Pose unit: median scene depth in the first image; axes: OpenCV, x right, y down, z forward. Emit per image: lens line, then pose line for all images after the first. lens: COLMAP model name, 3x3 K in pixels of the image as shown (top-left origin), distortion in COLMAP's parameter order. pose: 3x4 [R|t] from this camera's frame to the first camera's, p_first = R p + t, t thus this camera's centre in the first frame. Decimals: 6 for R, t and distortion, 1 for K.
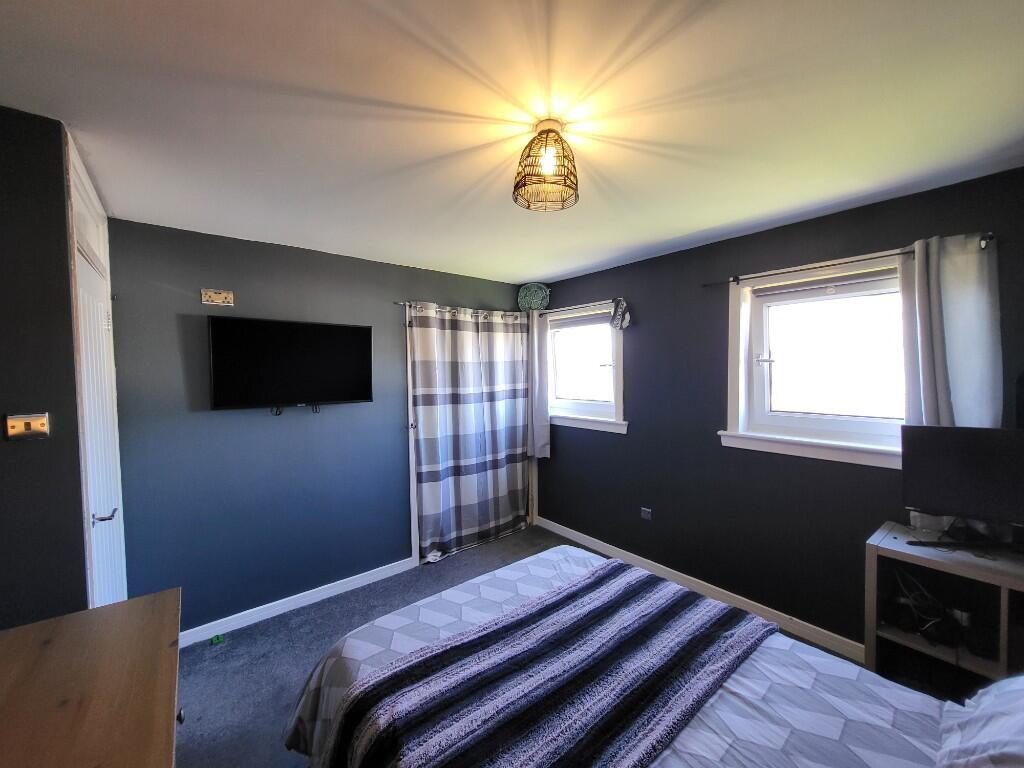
lens RADIAL K [[403.1, 0, 515.2], [0, 403.1, 386.5], [0, 0, 1]] dist [0.000124, -0.000183]
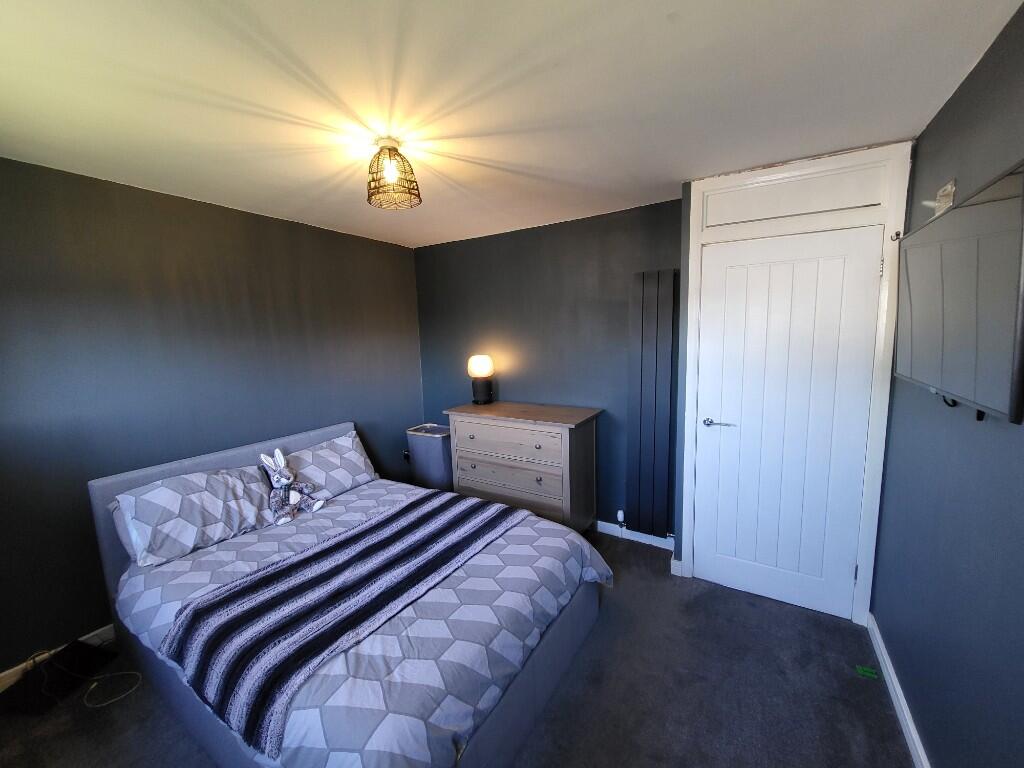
lens RADIAL K [[408.1, 0, 519.8], [0, 408.1, 382.6], [0, 0, 1]] dist [0.000124, -0.000076]
pose [[-0.943147, 0.075966, -0.323579, 0.071451], [0.025609, 0.987246, 0.157130, -0.041150], [0.331388, 0.139910, -0.933063, 1.023670]]
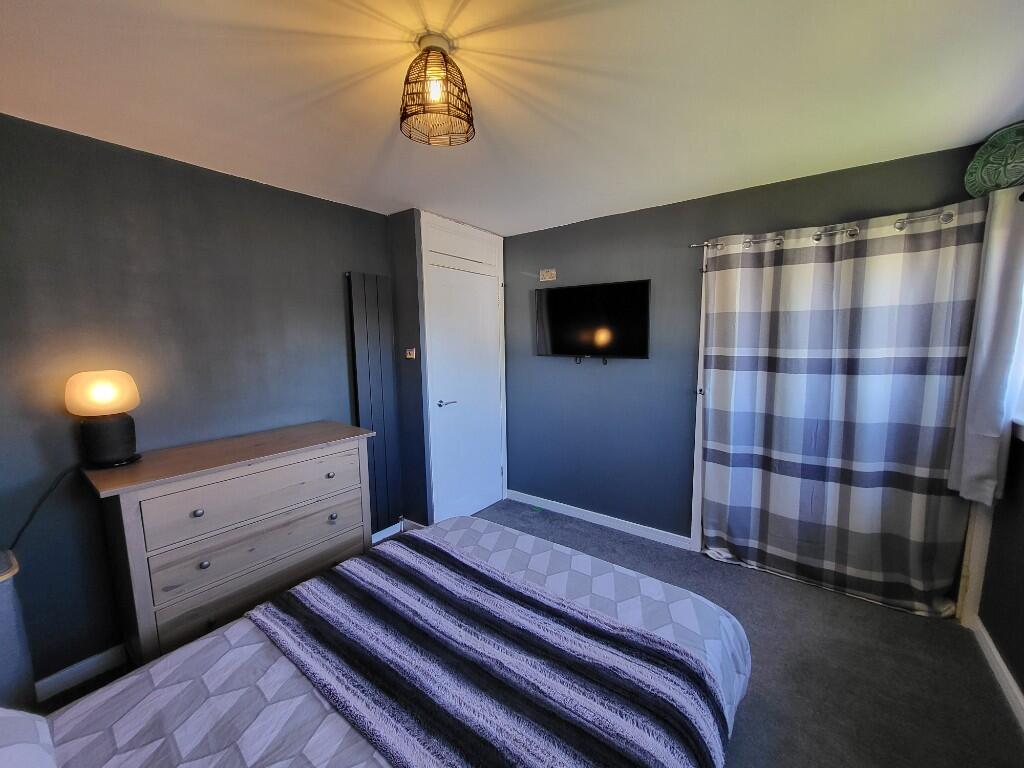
lens RADIAL K [[403.1, 0, 515.2], [0, 403.1, 386.5], [0, 0, 1]] dist [0.000124, -0.000183]
pose [[0.241346, 0.130076, -0.961682, 0.447254], [-0.027848, 0.991496, 0.127120, -0.009141], [0.970040, -0.003899, 0.242916, 0.400034]]
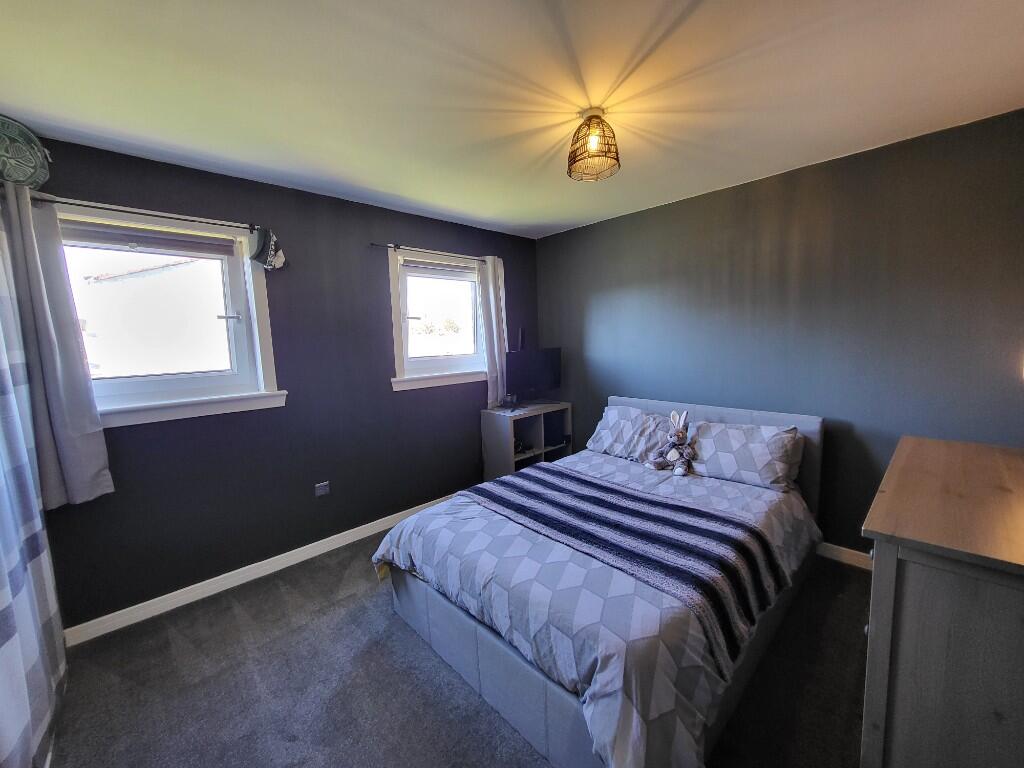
lens RADIAL K [[408.1, 0, 519.8], [0, 408.1, 382.6], [0, 0, 1]] dist [0.000124, -0.000076]
pose [[-0.085745, -0.106680, 0.990589, -0.539939], [0.064470, 0.991573, 0.112366, 0.011987], [-0.994229, 0.073498, -0.078144, 0.587974]]
